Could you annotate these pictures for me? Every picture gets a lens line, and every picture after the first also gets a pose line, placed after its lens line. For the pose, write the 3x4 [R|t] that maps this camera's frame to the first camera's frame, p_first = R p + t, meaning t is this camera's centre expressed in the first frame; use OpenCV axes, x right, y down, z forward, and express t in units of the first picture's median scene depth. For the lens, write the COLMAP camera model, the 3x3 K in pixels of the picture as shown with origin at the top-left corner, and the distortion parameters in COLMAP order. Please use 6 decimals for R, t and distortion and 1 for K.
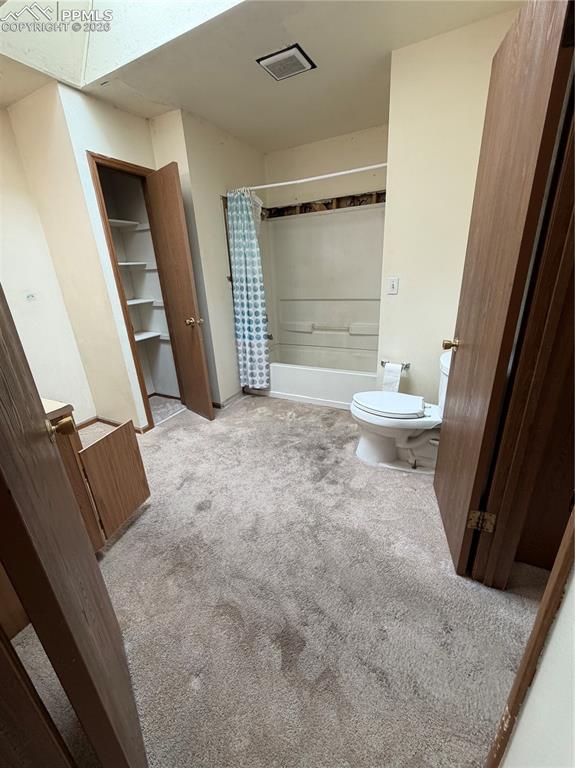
lens RADIAL K [[306.8, 0, 288.8], [0, 306.8, 382.0], [0, 0, 1]] dist [-0.001100, 0.000269]
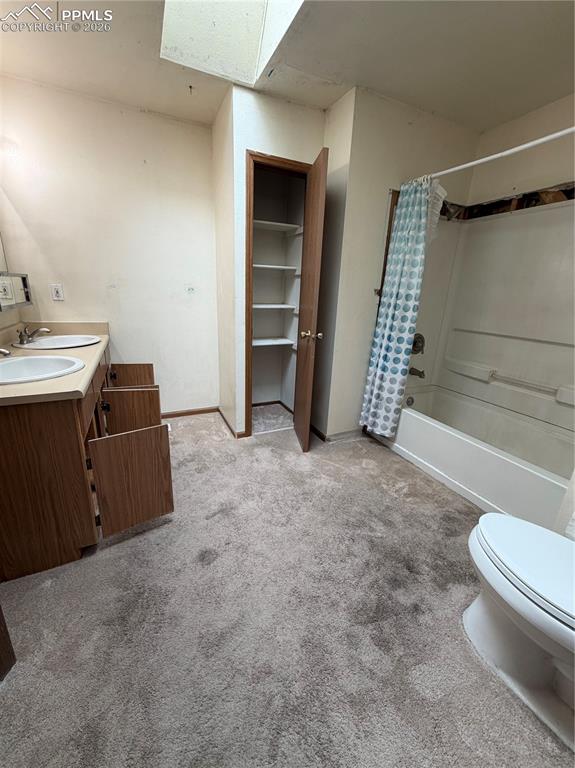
lens RADIAL K [[306.8, 0, 285.5], [0, 306.8, 382.5], [0, 0, 1]] dist [-0.001100, 0.000269]
pose [[0.783867, 0.253793, -0.566693, 0.154051], [-0.285214, 0.957844, 0.034454, -0.080874], [0.551548, 0.134622, 0.823208, 0.279670]]
